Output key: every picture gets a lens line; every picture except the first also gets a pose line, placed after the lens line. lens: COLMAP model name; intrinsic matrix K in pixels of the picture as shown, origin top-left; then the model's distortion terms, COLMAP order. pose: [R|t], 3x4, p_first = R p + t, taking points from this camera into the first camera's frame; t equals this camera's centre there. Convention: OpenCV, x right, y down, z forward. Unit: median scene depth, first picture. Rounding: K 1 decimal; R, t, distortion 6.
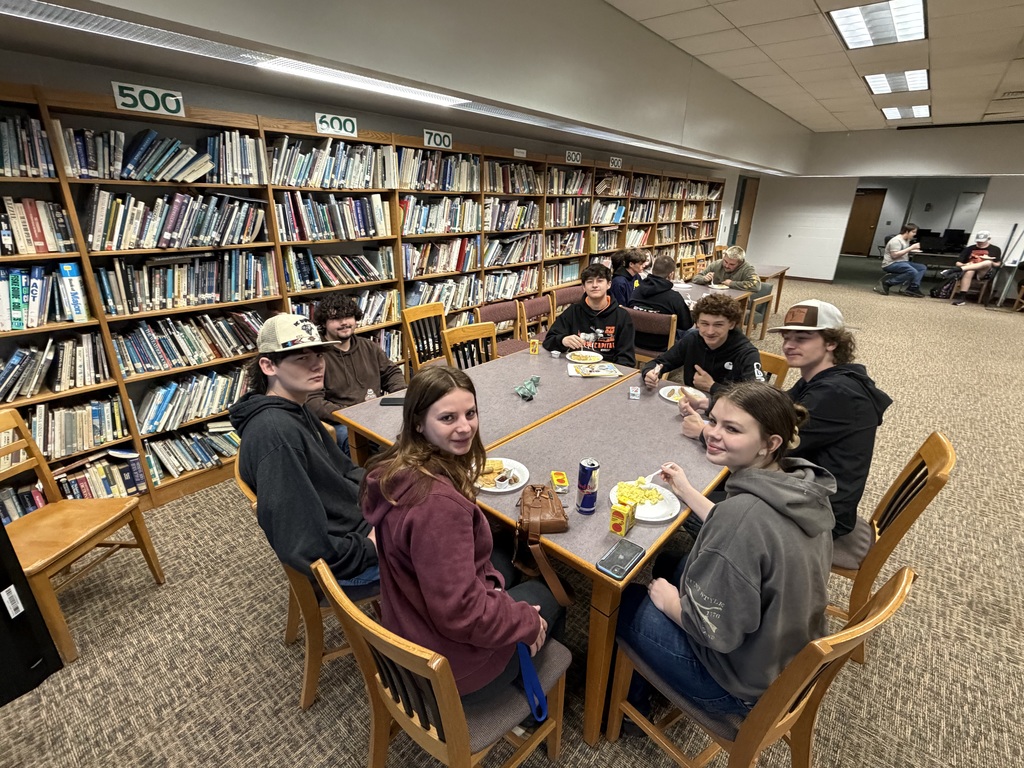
lens RADIAL K [[481.6, 0, 510.7], [0, 481.6, 383.7], [0, 0, 1]] dist [-0.000036, -0.000007]
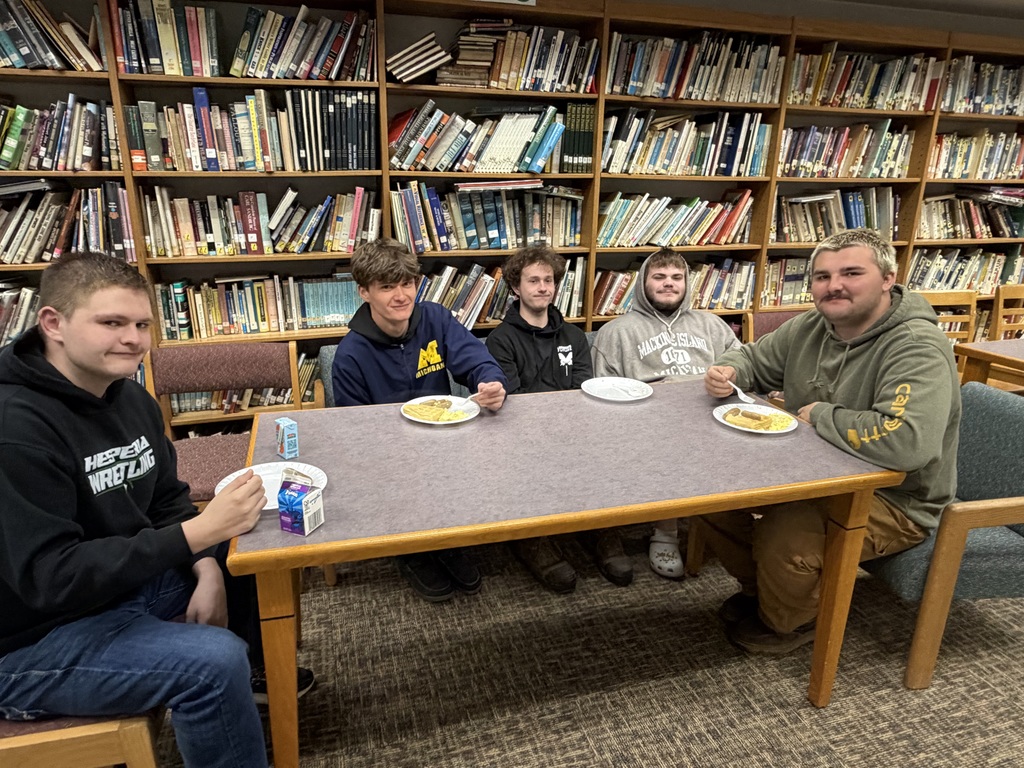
lens RADIAL K [[655.4, 0, 511.8], [0, 655.4, 383.0], [0, 0, 1]] dist [0.008215, 0.000621]
pose [[0.832813, 0.225537, -0.505525, 0.481280], [-0.217760, 0.973086, 0.075395, -0.226452], [0.508923, 0.047293, 0.859512, 0.616267]]
